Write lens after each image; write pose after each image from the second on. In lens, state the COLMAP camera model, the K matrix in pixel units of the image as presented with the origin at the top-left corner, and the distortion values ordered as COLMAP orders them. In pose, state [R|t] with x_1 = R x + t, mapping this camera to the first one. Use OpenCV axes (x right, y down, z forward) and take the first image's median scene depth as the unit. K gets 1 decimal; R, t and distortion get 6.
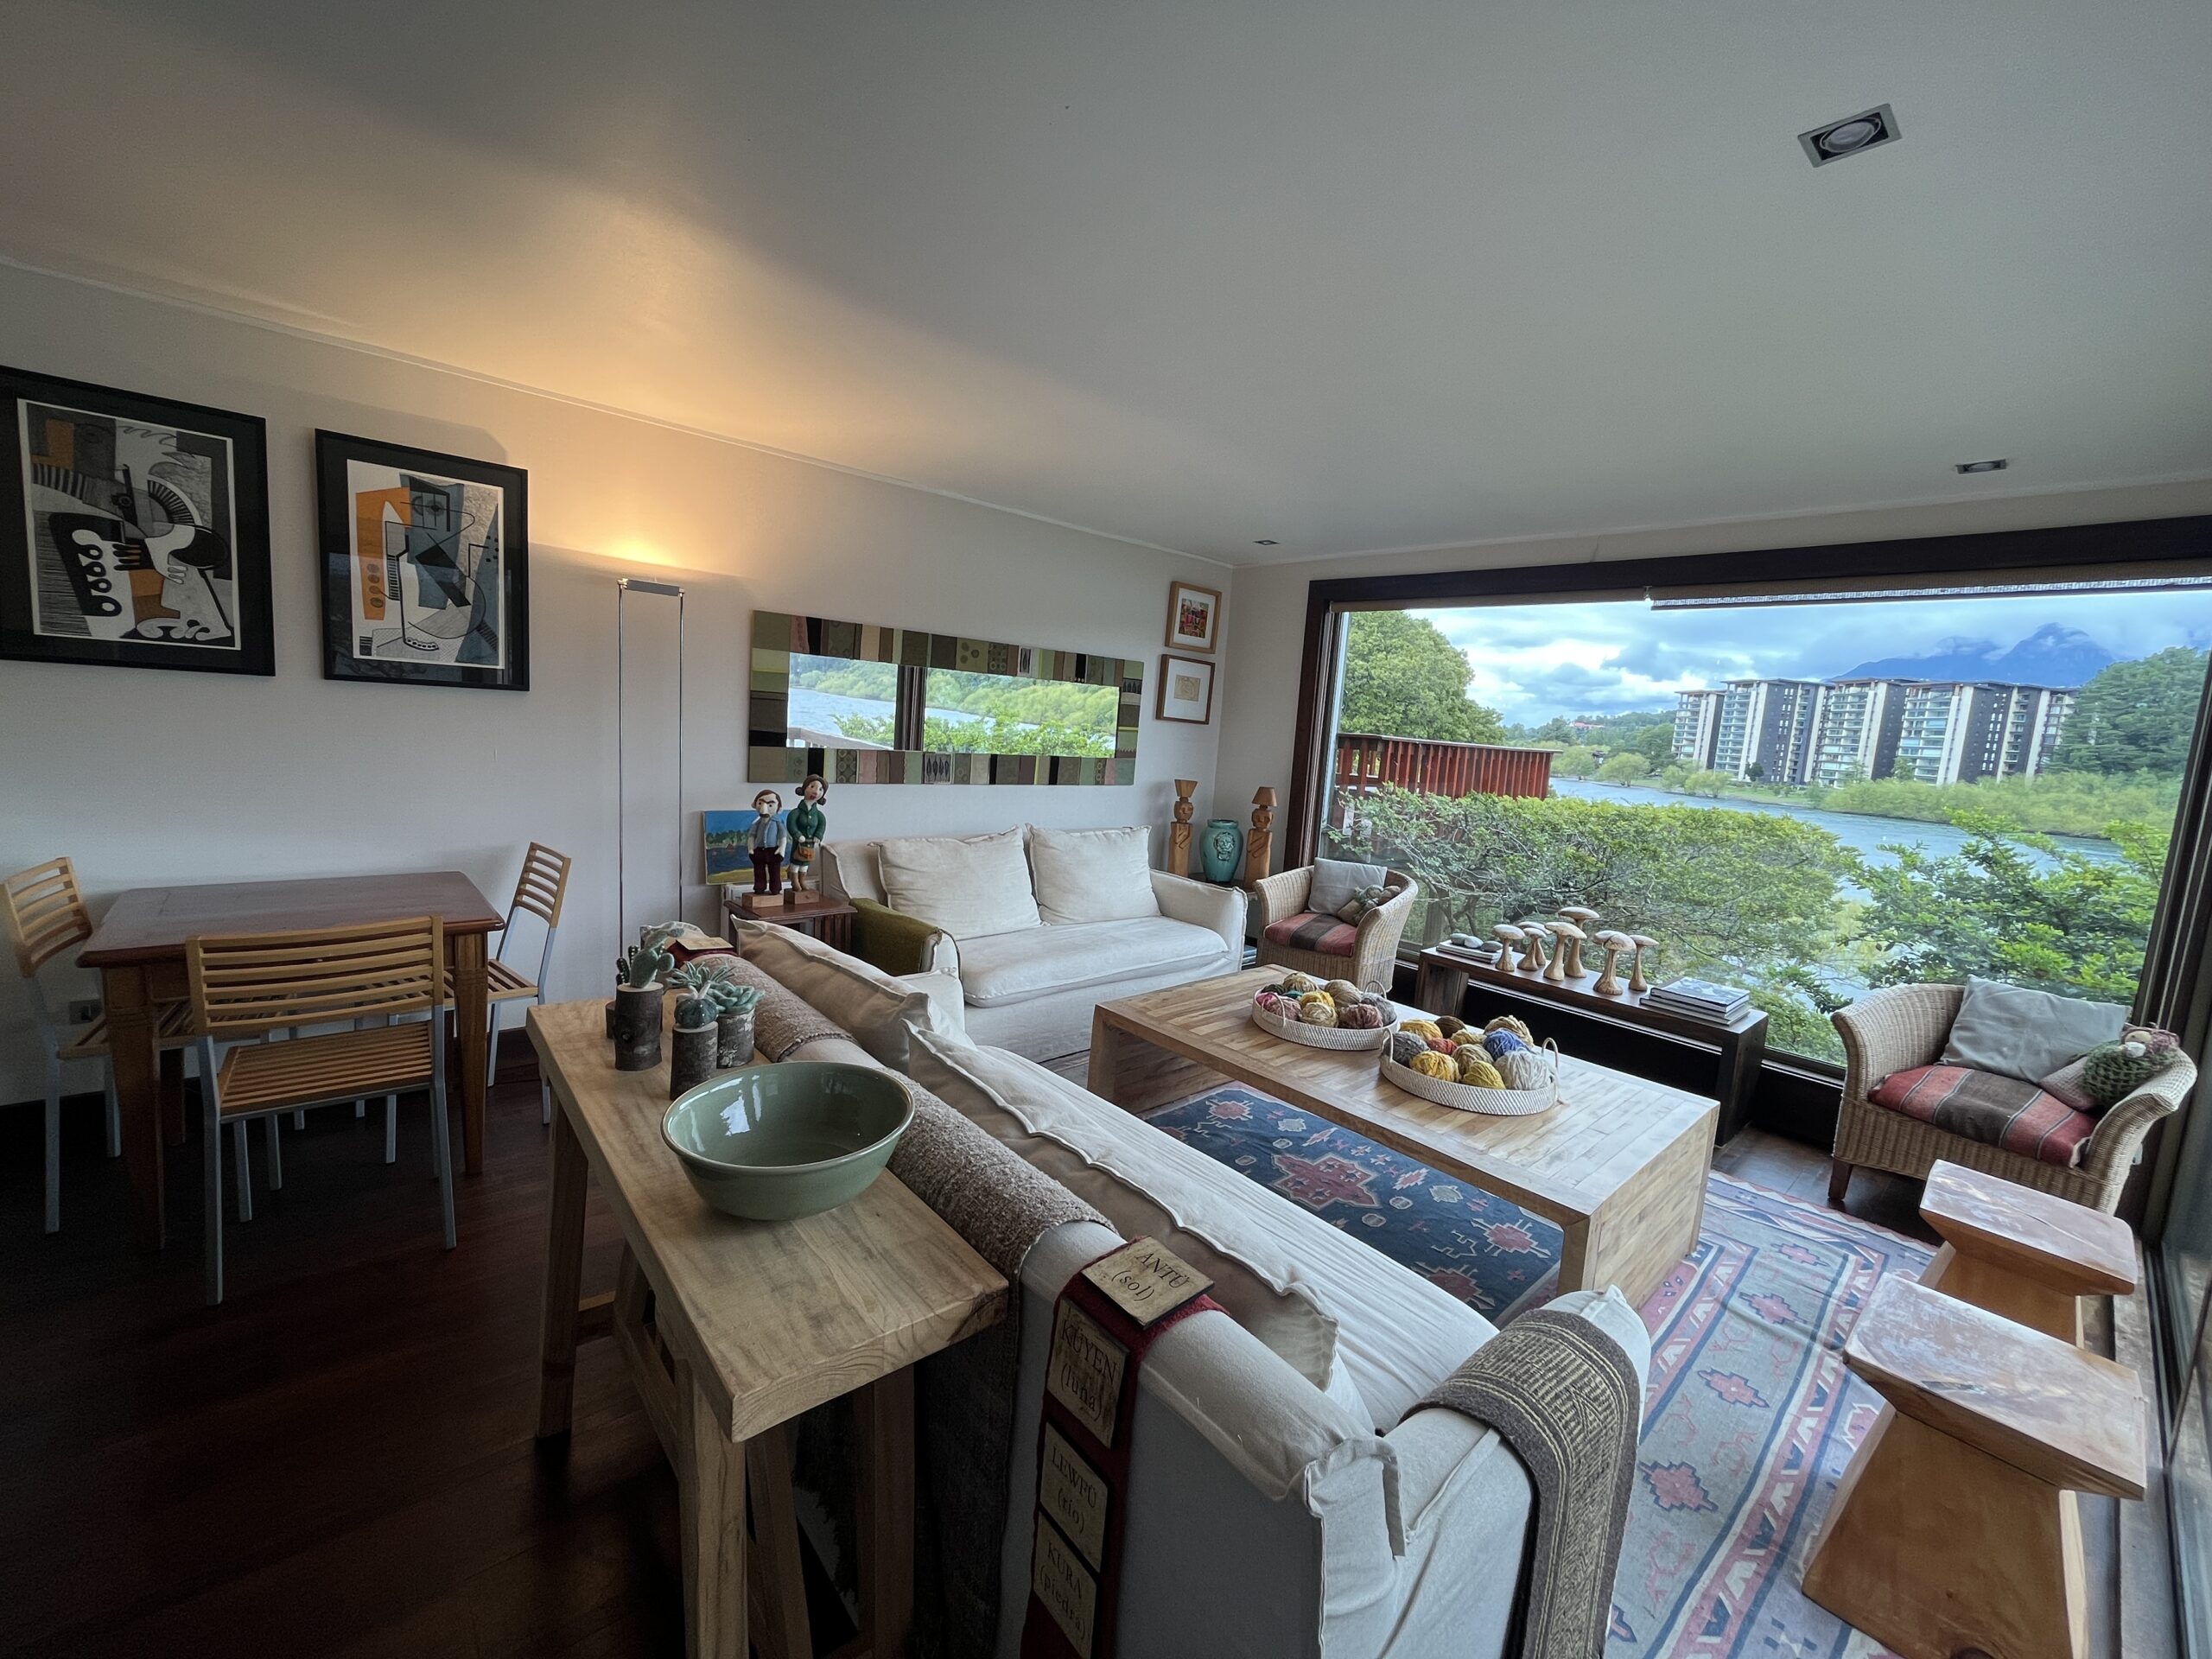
lens RADIAL K [[886.3, 0, 1106.0], [0, 886.3, 829.5], [0, 0, 1]] dist [-0.001864, -0.000169]
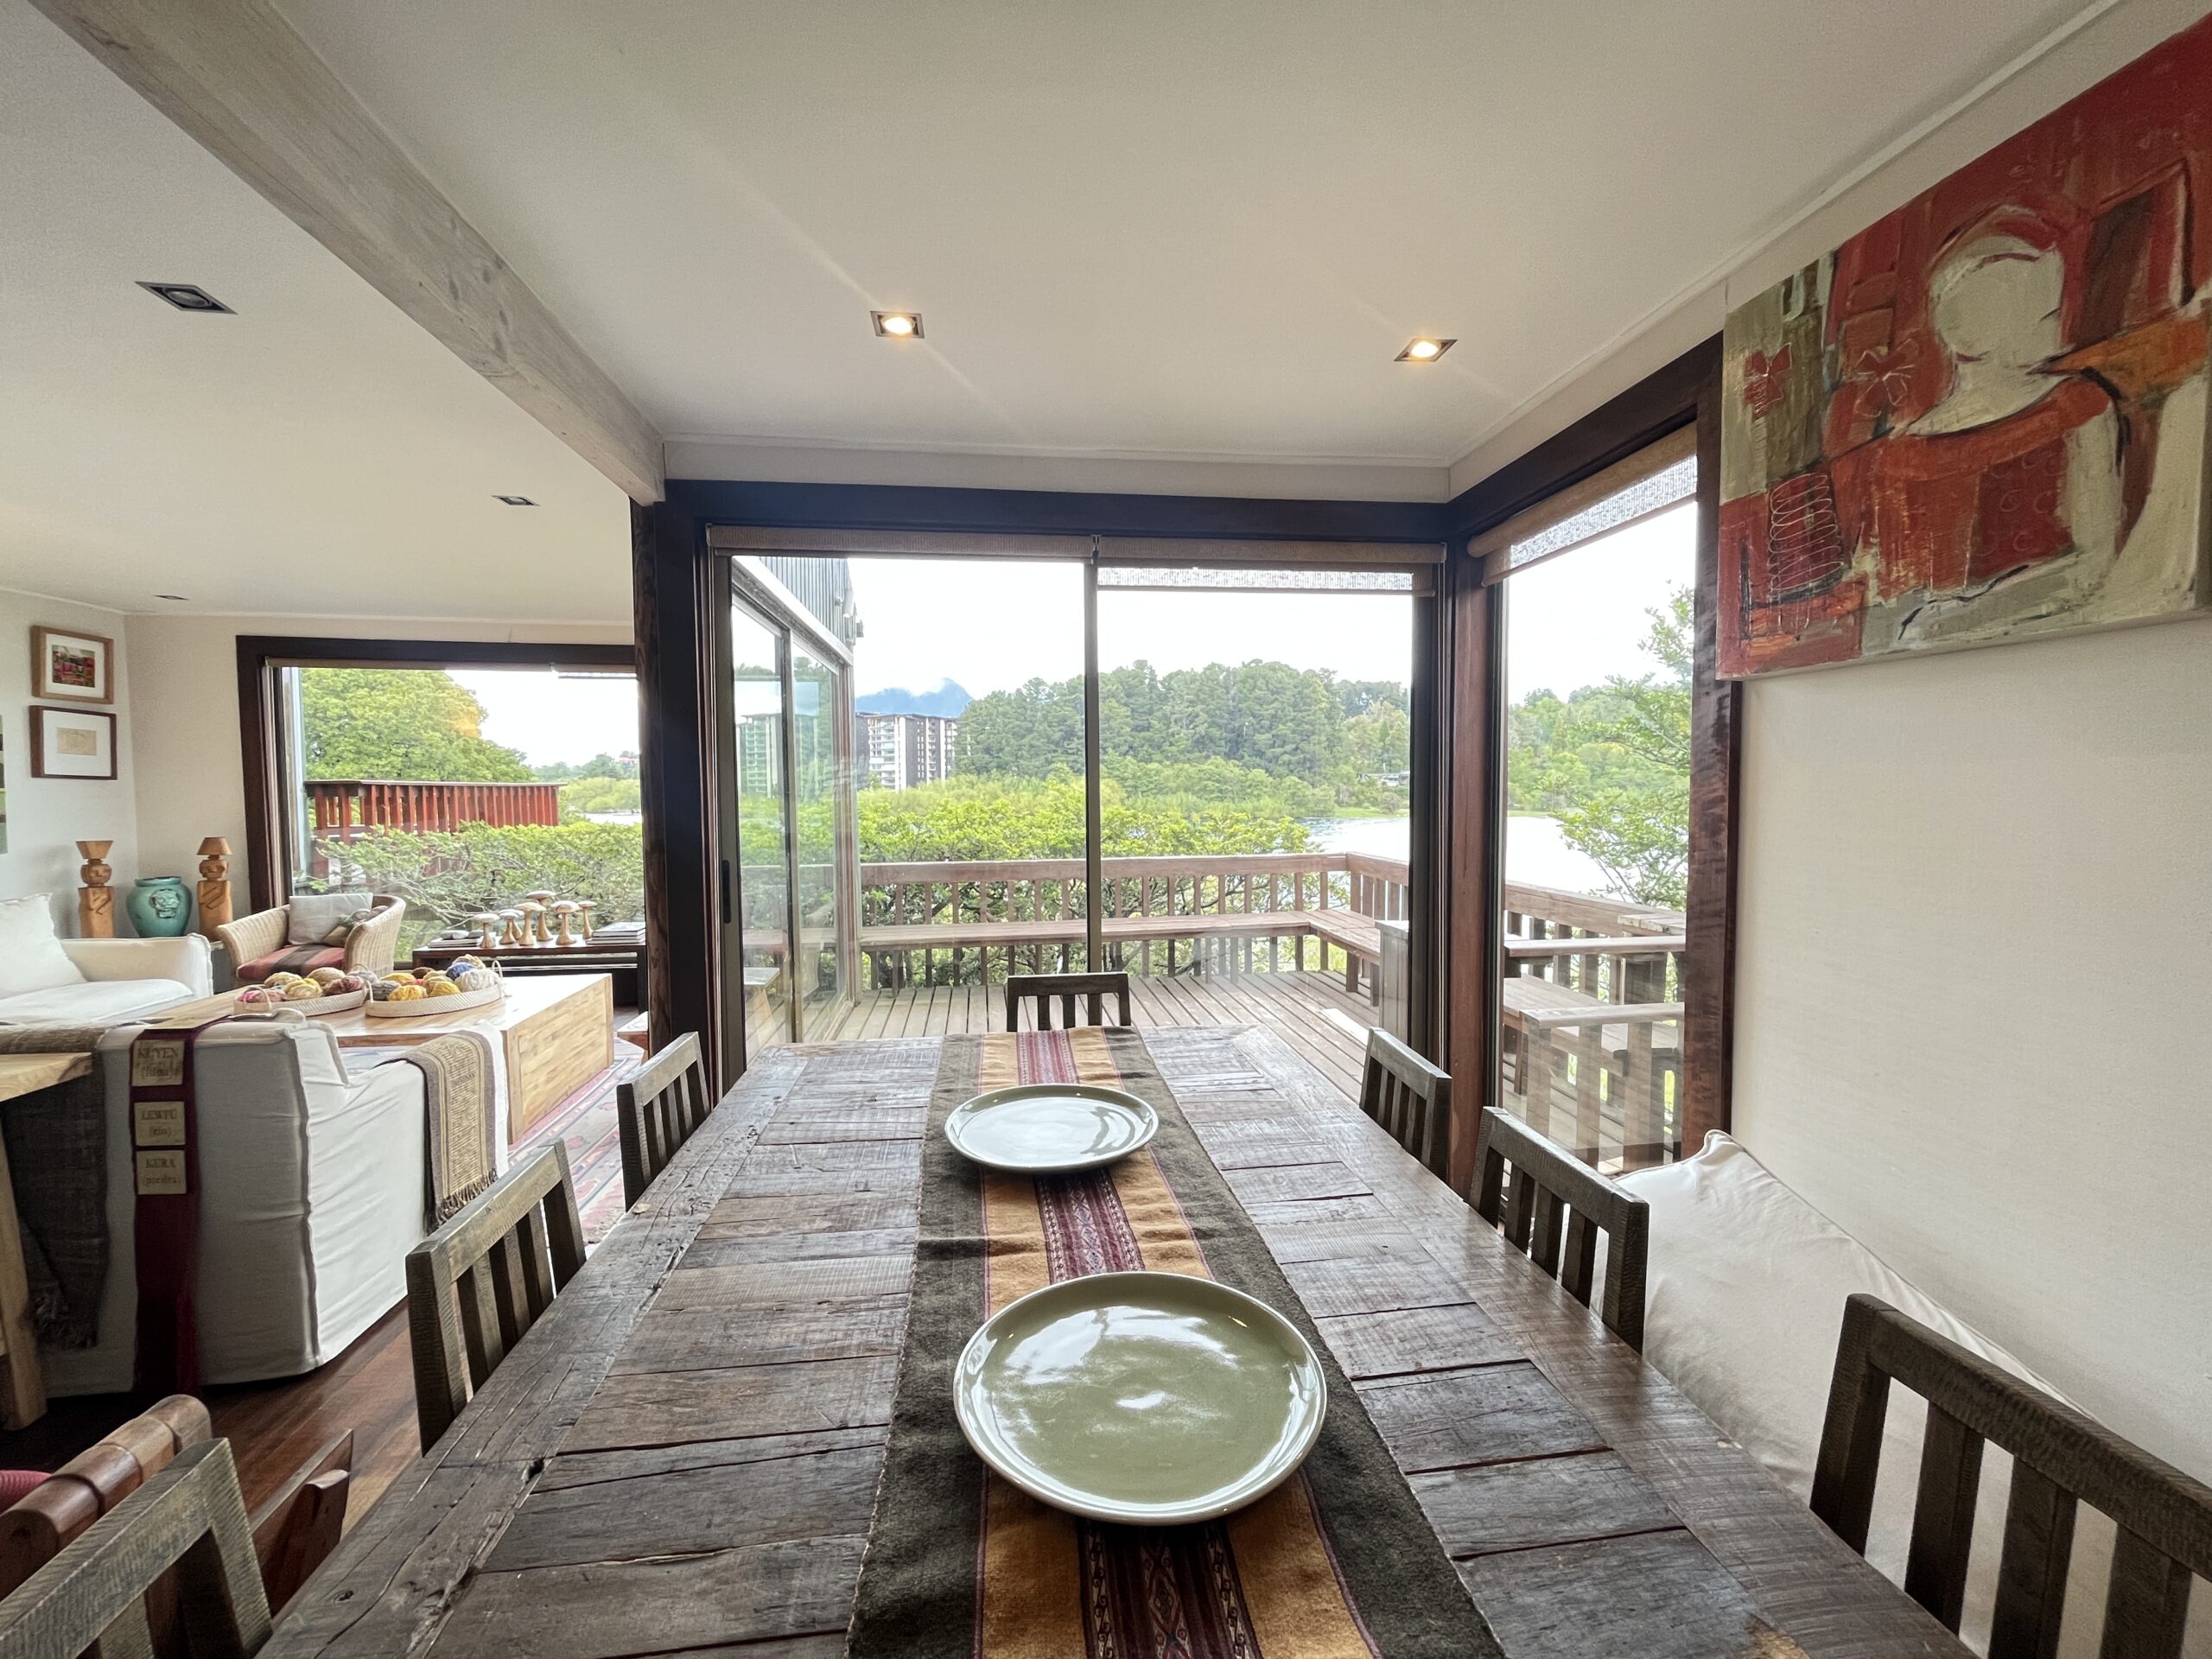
lens RADIAL K [[891.8, 0, 1098.1], [0, 891.8, 826.8], [0, 0, 1]] dist [-0.001722, -0.000937]
pose [[0.562369, -0.110999, 0.819402, -0.080175], [0.145436, 0.988779, 0.034128, 0.051537], [-0.813996, 0.099978, 0.572202, -0.391763]]
